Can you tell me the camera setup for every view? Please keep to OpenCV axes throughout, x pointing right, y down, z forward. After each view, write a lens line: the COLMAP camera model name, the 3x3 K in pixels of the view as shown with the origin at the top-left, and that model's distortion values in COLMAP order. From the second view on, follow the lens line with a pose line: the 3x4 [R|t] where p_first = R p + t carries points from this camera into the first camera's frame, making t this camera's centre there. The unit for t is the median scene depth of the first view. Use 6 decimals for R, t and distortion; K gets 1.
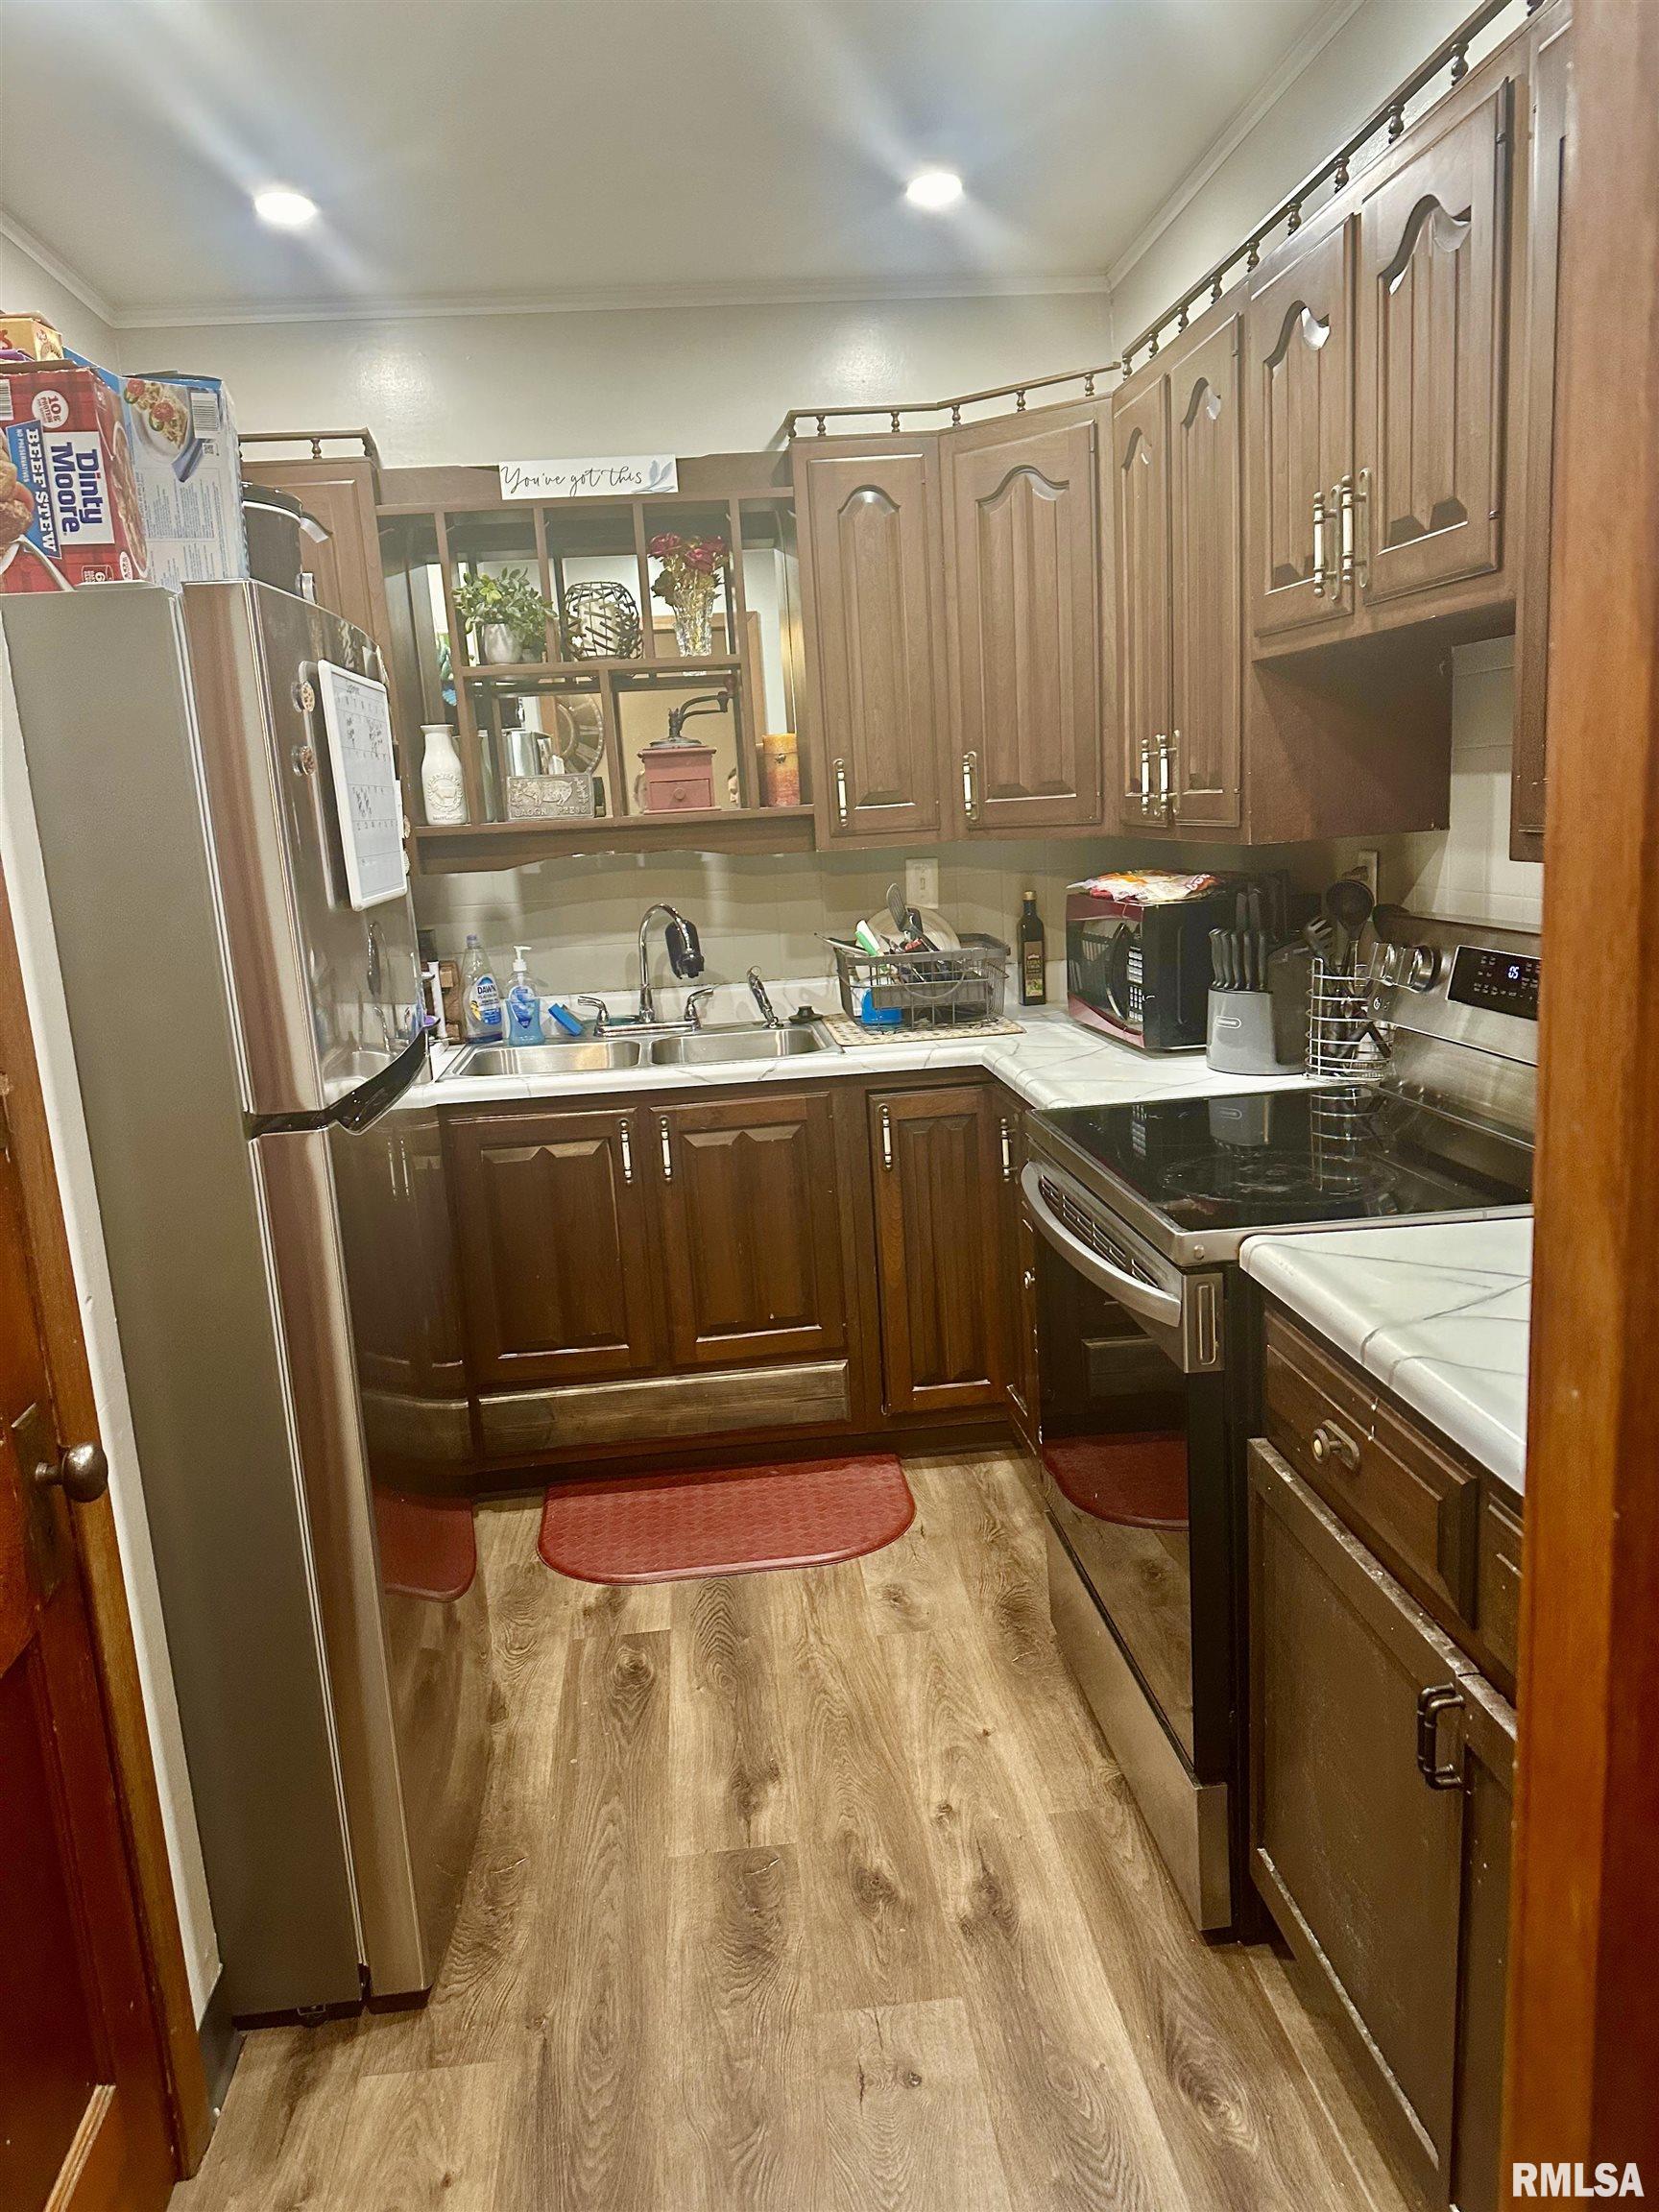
lens RADIAL K [[1562.7, 0, 829.5], [0, 1562.7, 1106.0], [0, 0, 1]] dist [0.276187, -0.283686]
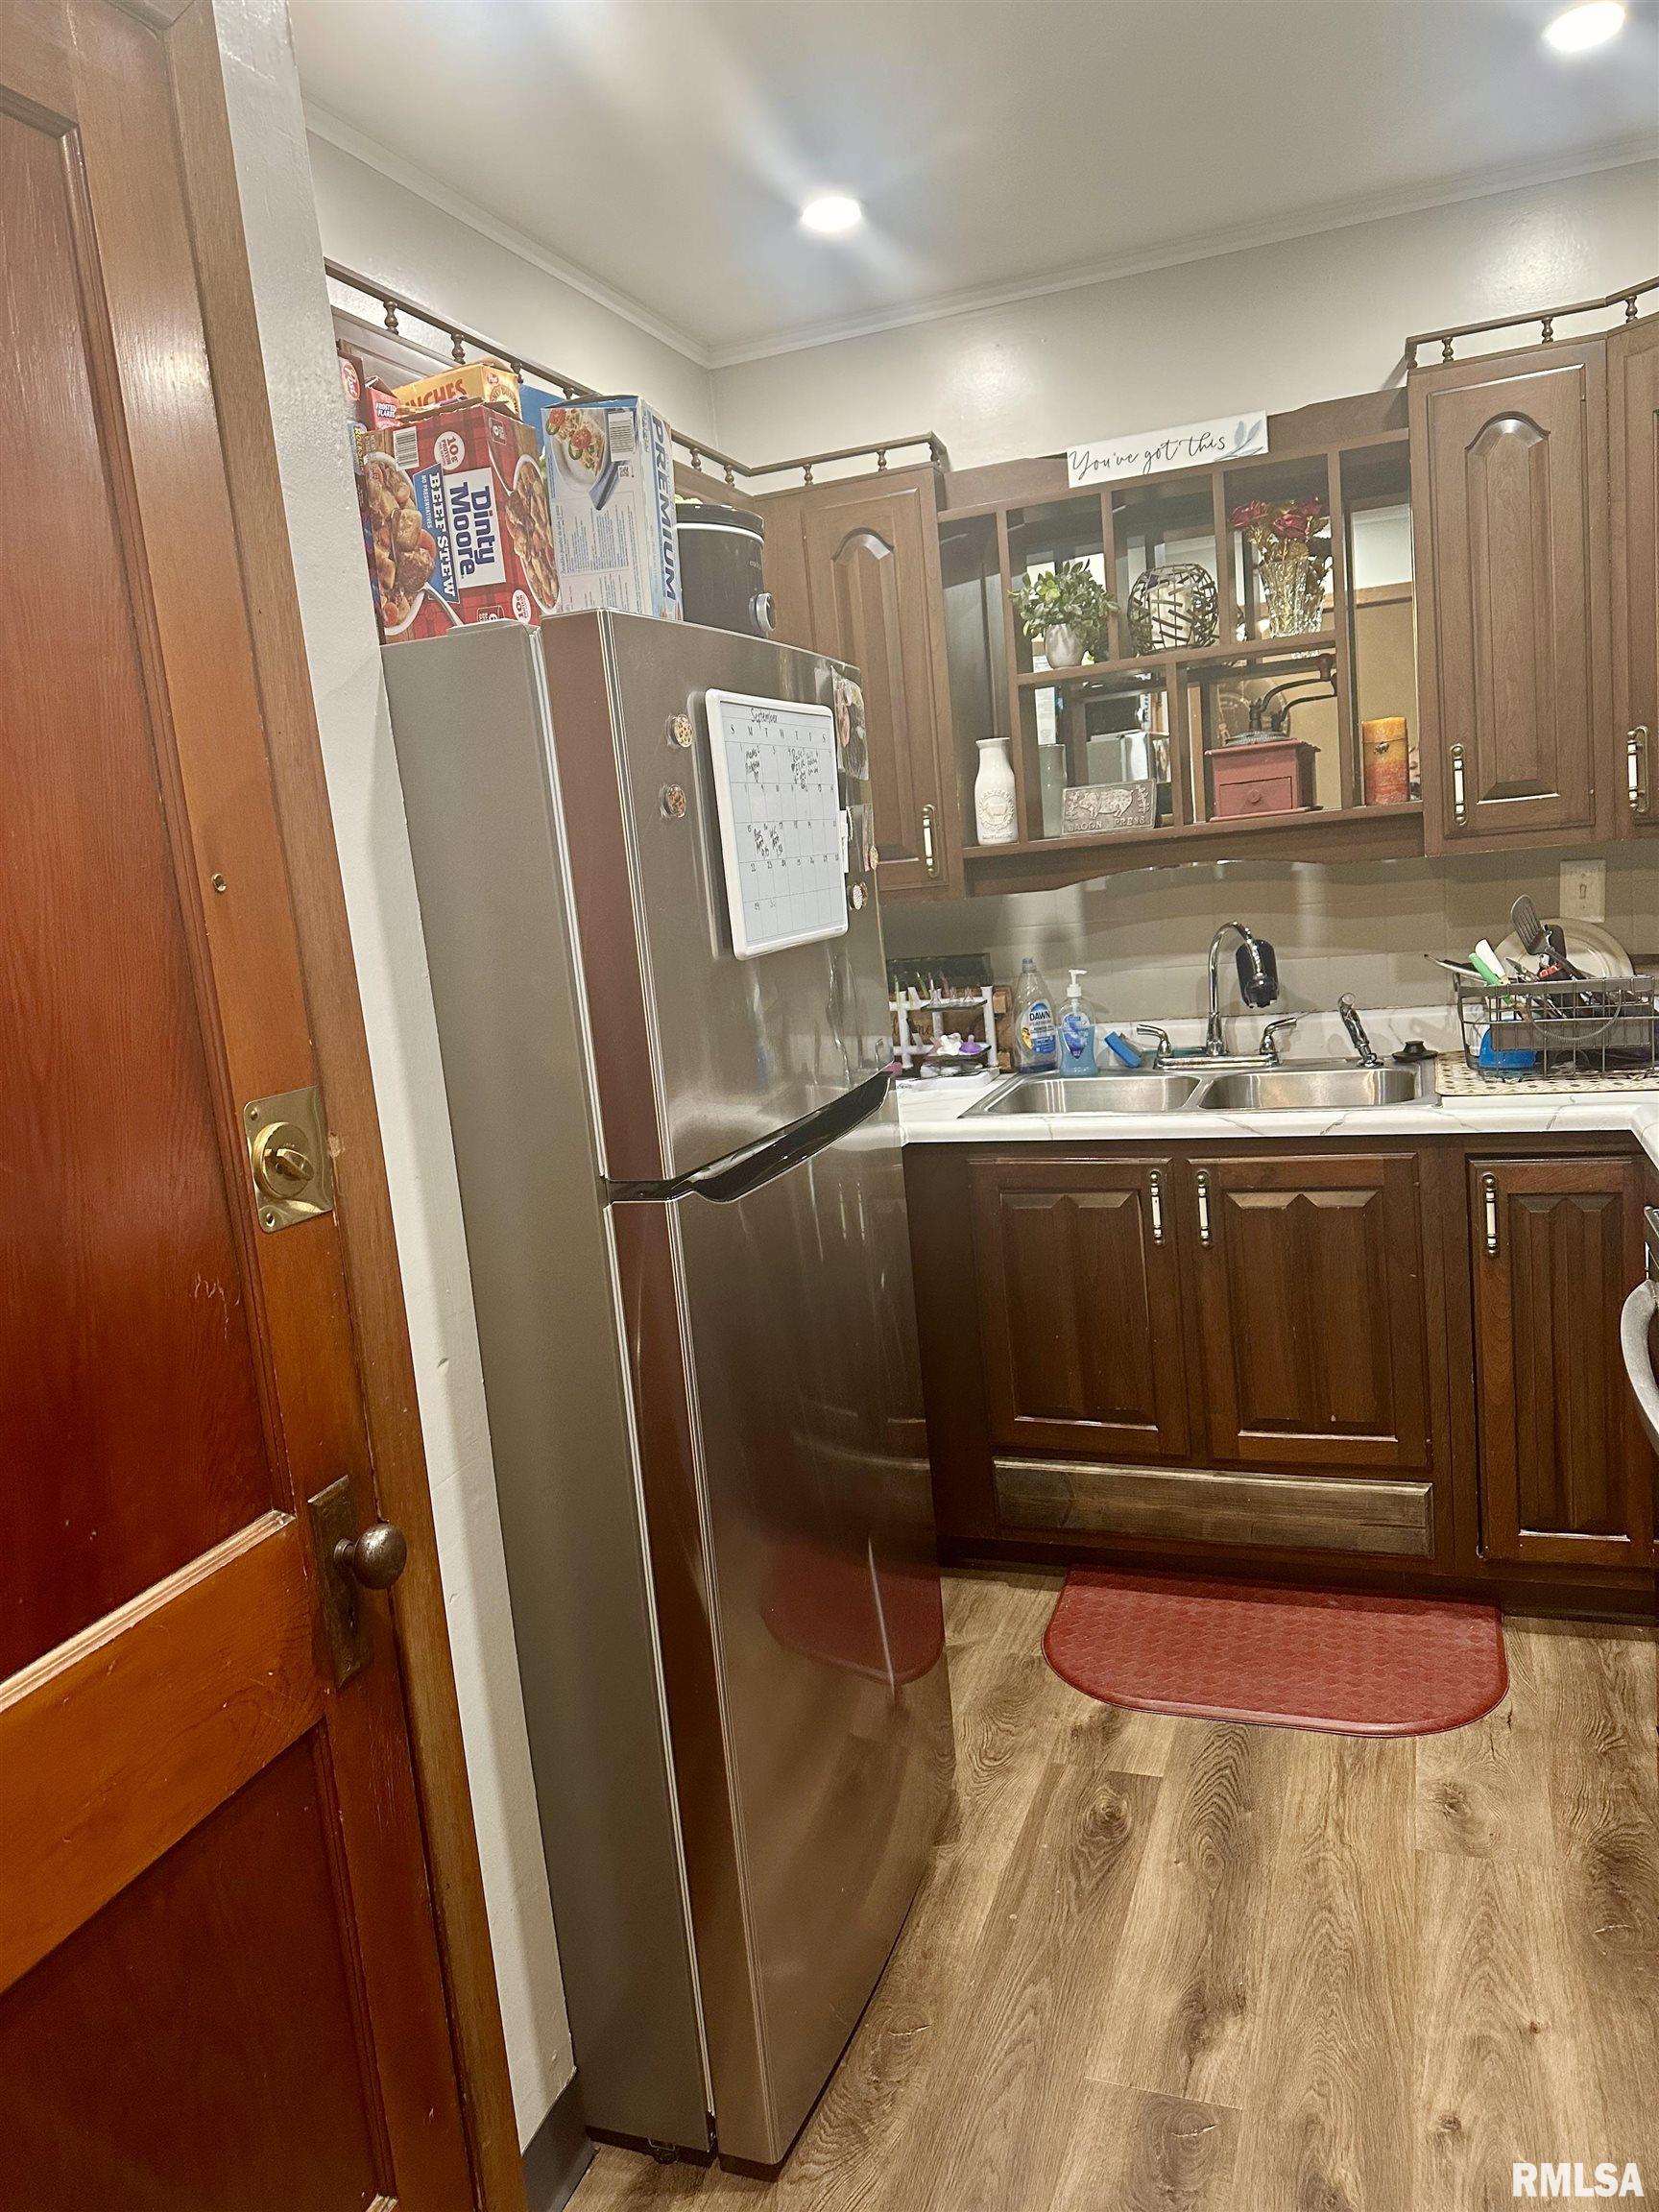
lens RADIAL K [[1617.4, 0, 829.5], [0, 1617.4, 1106.0], [0, 0, 1]] dist [0.087146, -0.044761]
pose [[0.911264, 0.046236, -0.409218, 0.070012], [-0.047437, 0.998848, 0.007221, -0.025726], [0.409081, 0.012832, 0.912408, 0.105708]]
